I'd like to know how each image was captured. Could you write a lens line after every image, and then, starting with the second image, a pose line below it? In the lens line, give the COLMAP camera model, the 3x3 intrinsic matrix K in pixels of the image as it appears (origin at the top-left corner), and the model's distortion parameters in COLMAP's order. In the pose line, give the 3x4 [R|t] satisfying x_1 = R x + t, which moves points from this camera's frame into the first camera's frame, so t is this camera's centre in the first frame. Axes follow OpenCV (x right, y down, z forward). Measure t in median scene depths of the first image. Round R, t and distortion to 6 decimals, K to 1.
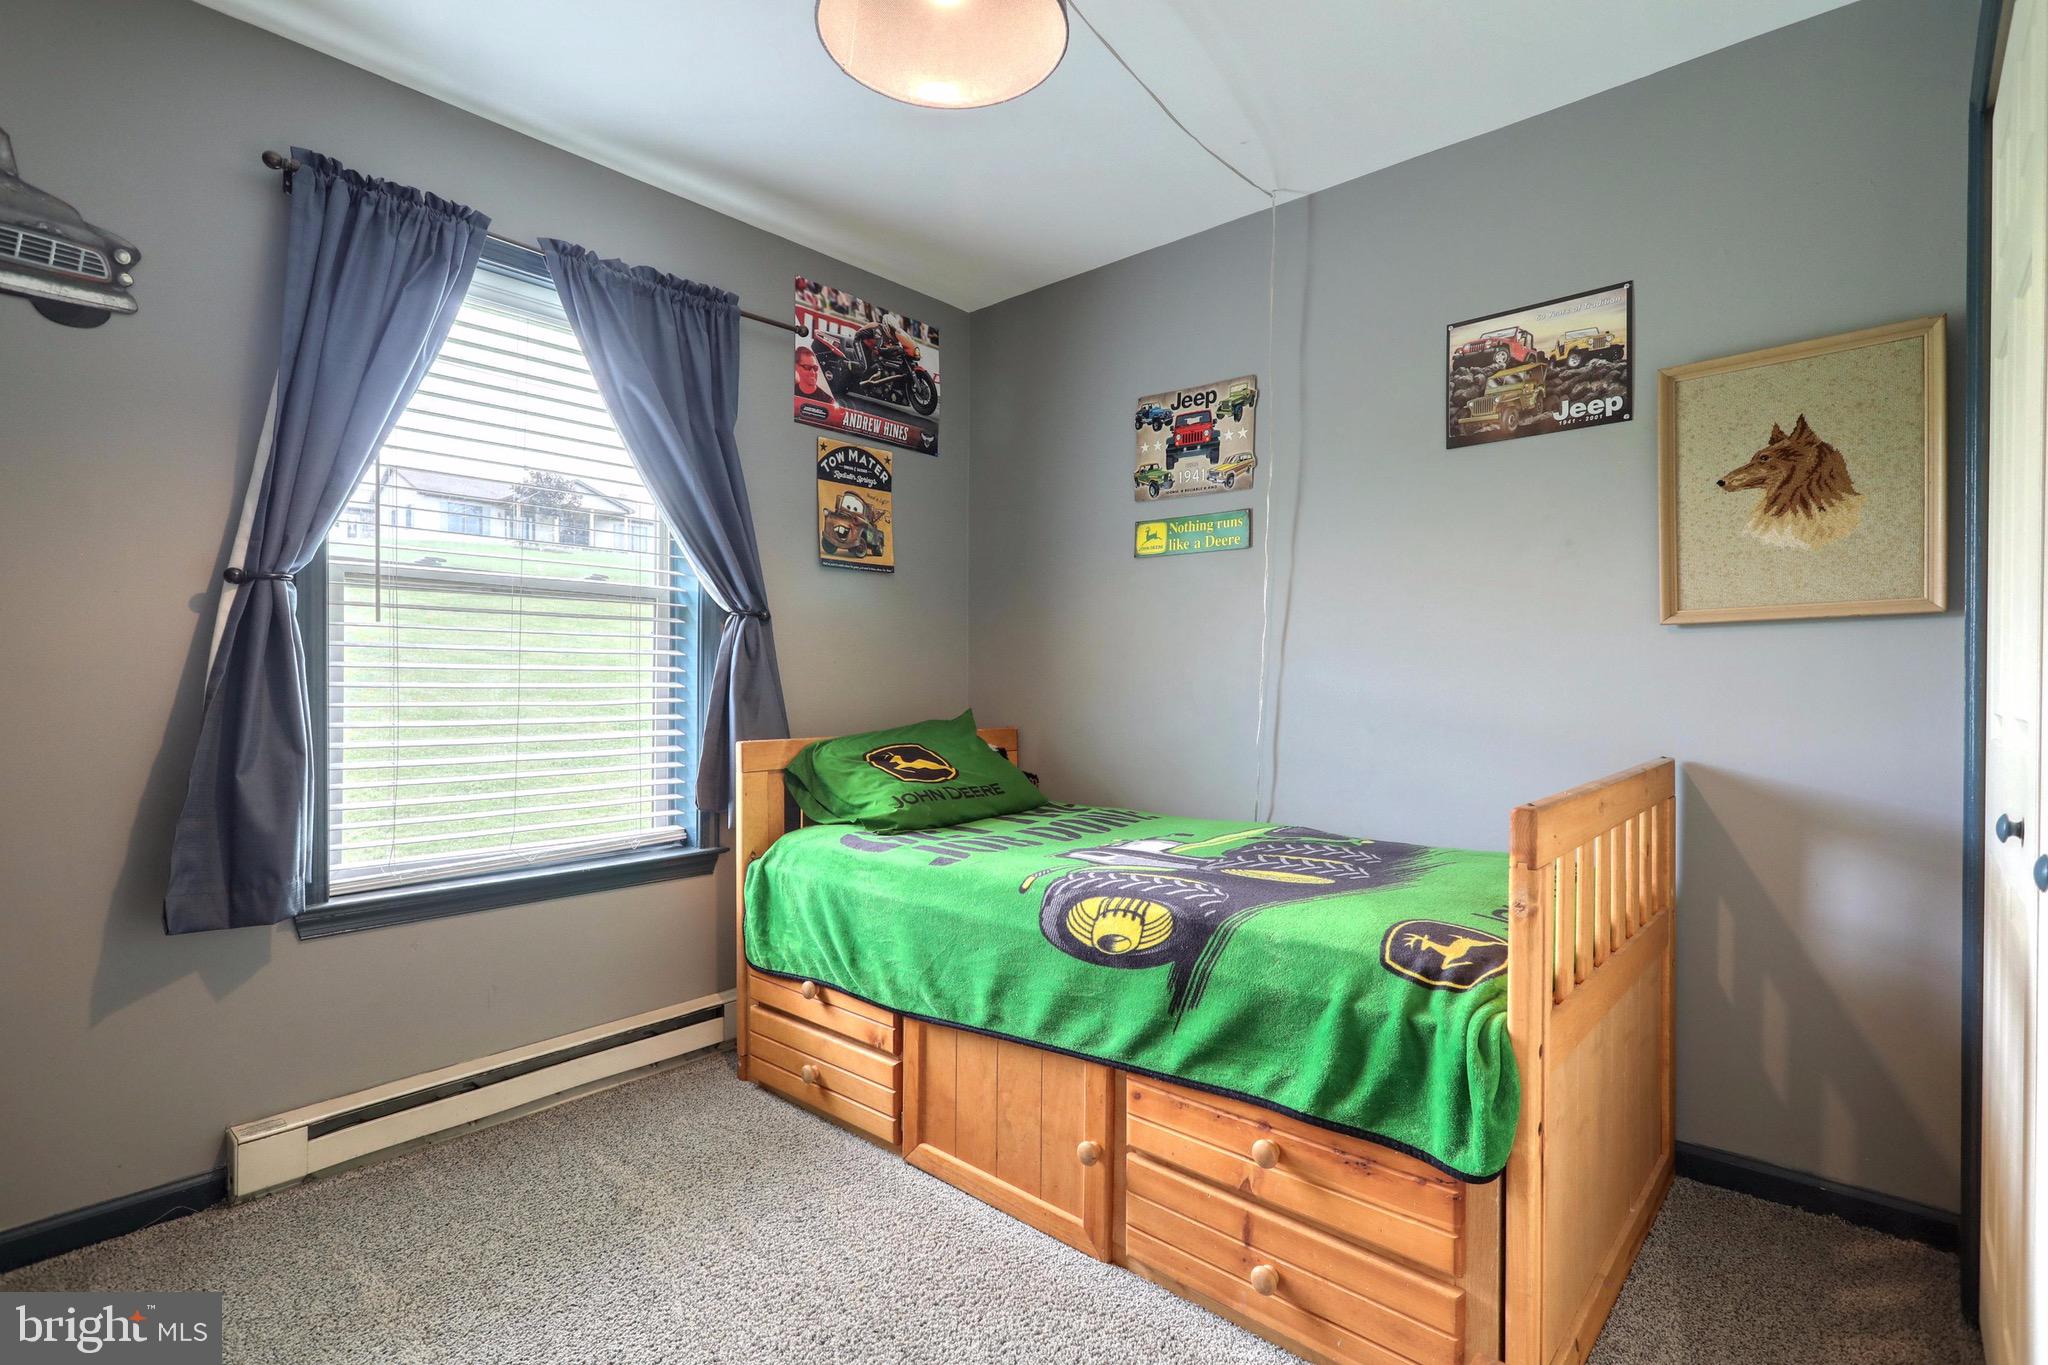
lens RADIAL K [[972.3, 0, 1019.9], [0, 972.3, 678.8], [0, 0, 1]] dist [0.001312, 0.000992]
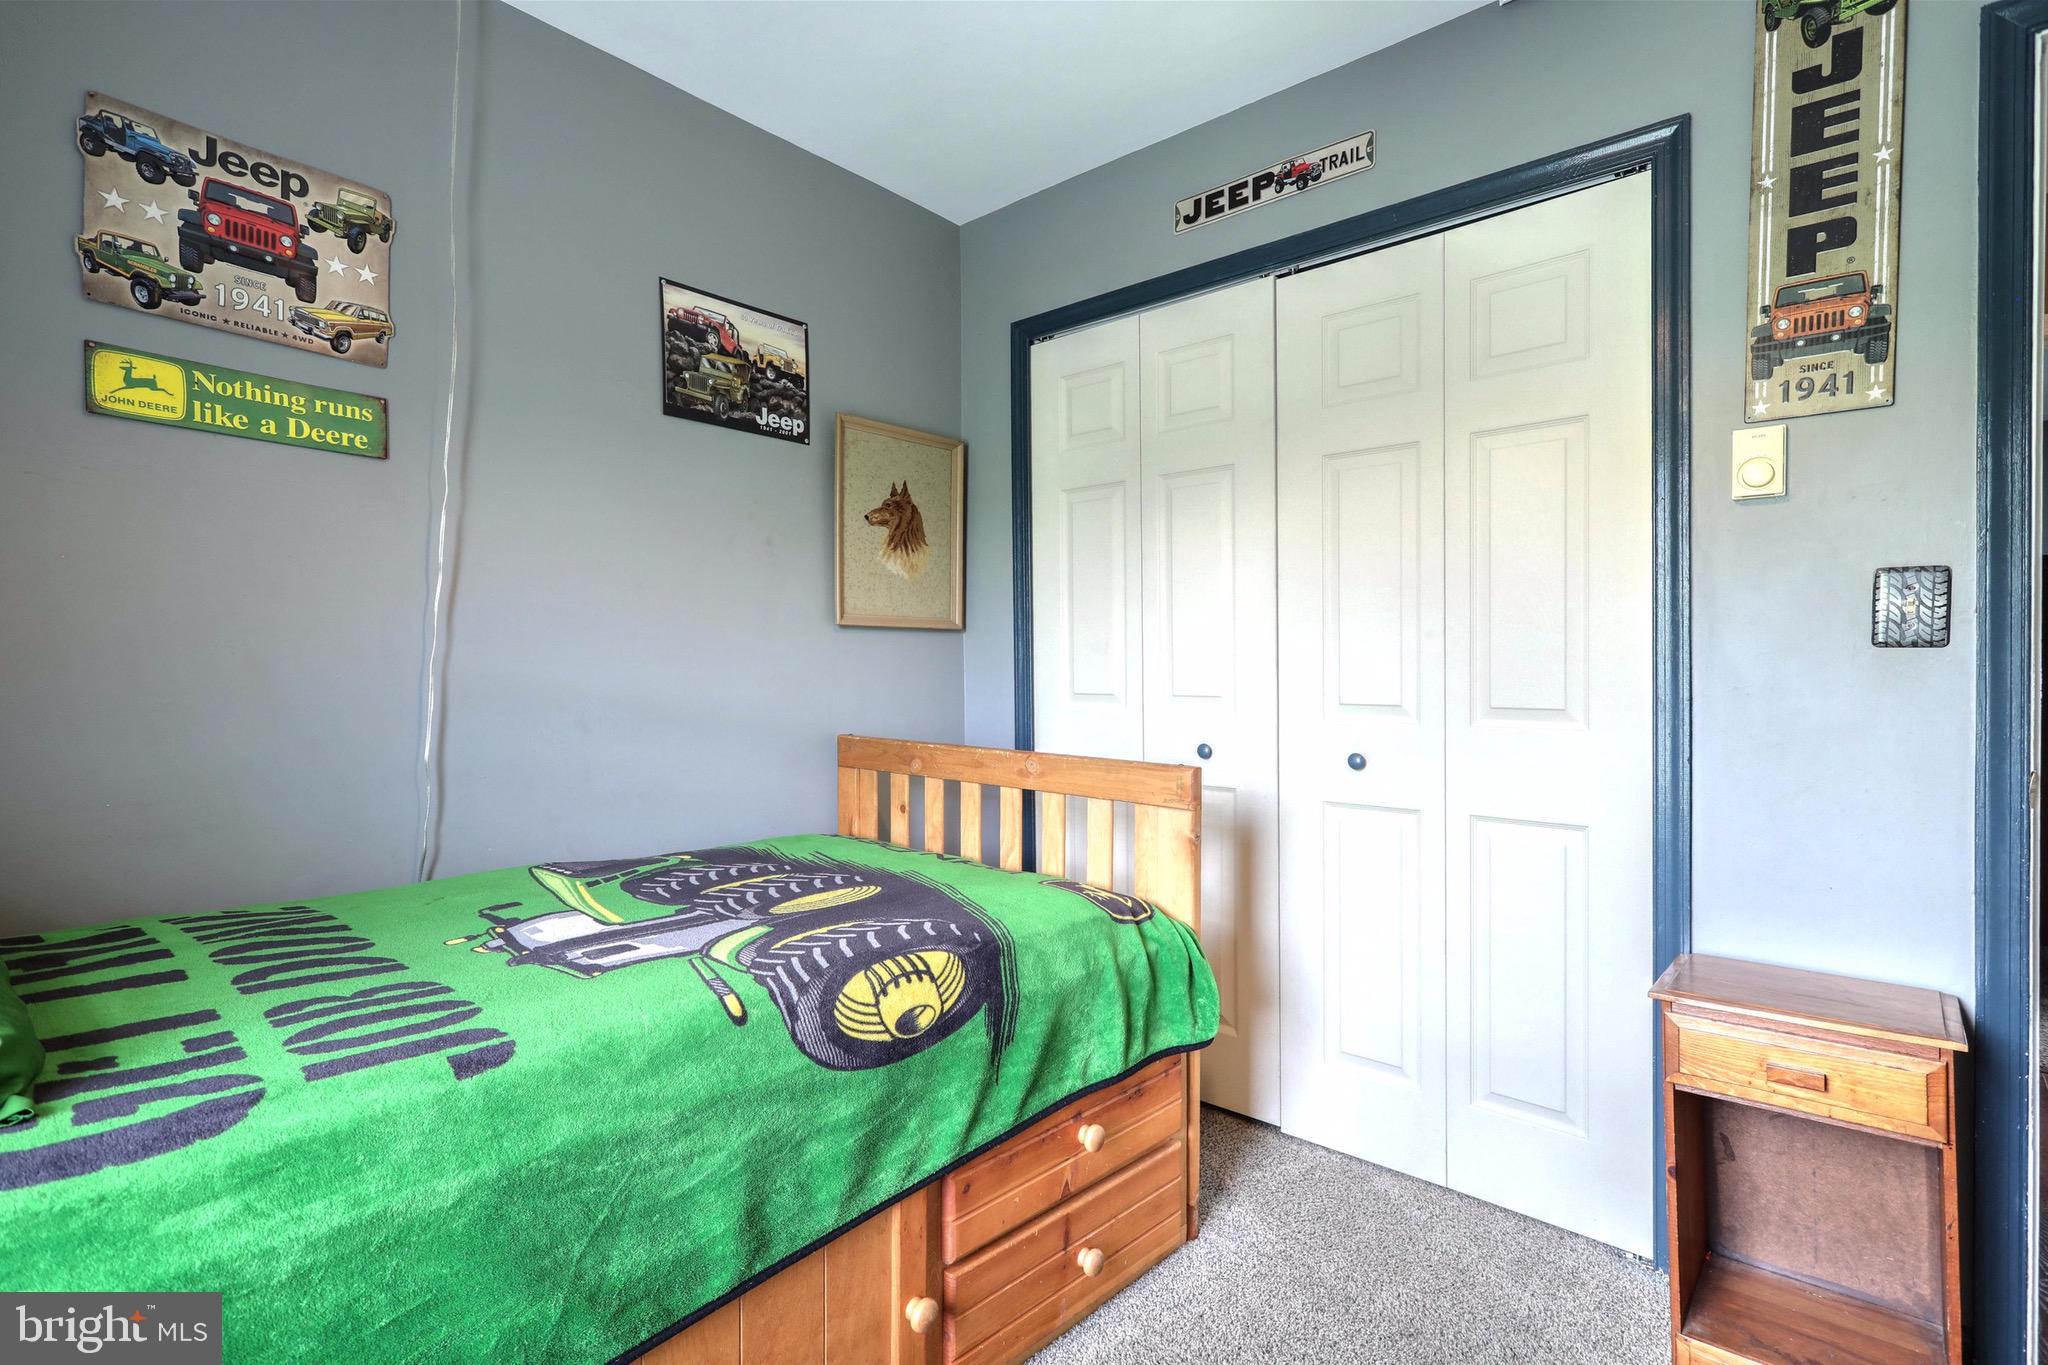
lens RADIAL K [[972.3, 0, 1019.9], [0, 972.3, 678.8], [0, 0, 1]] dist [0.001312, 0.000992]
pose [[0.015110, -0.002306, 0.999883, -0.490454], [-0.013411, 0.999907, 0.002509, 0.004451], [-0.999796, -0.013447, 0.015078, 0.686198]]
